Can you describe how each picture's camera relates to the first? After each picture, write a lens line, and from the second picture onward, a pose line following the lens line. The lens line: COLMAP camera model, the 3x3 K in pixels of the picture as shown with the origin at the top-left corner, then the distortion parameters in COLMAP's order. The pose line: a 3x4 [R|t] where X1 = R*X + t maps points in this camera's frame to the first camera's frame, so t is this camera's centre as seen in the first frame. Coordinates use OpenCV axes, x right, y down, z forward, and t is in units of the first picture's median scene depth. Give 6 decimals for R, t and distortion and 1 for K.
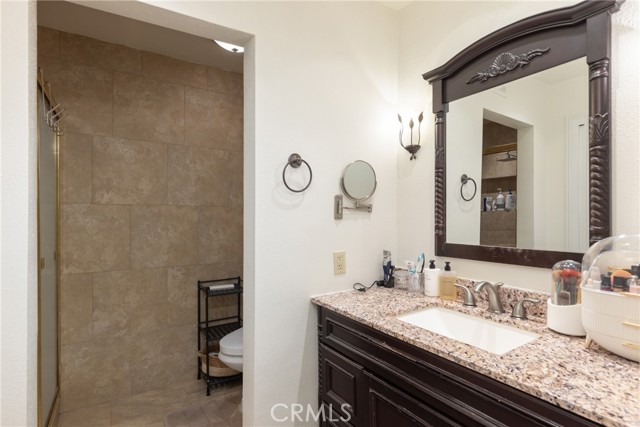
lens RADIAL K [[322.1, 0, 321.7], [0, 322.1, 214.6], [0, 0, 1]] dist [0.002466, 0.000136]
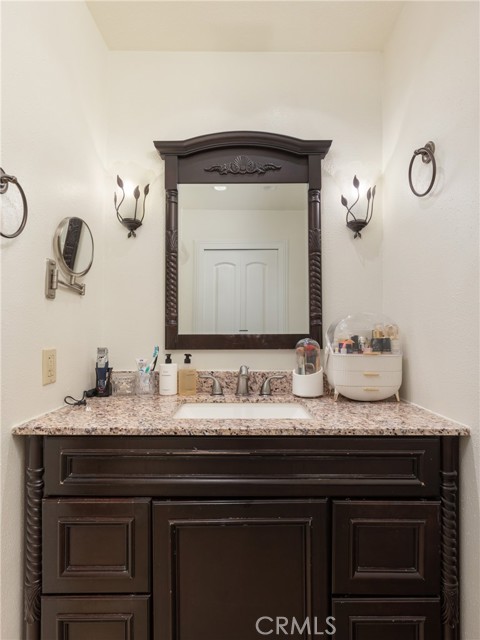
lens RADIAL K [[336.6, 0, 240.1], [0, 336.6, 323.4], [0, 0, 1]] dist [0.005183, 0.000119]
pose [[0.556269, 0.036204, 0.830213, -0.347589], [-0.009469, 0.999262, -0.037231, 0.102492], [-0.830948, 0.012849, 0.556202, 0.373471]]
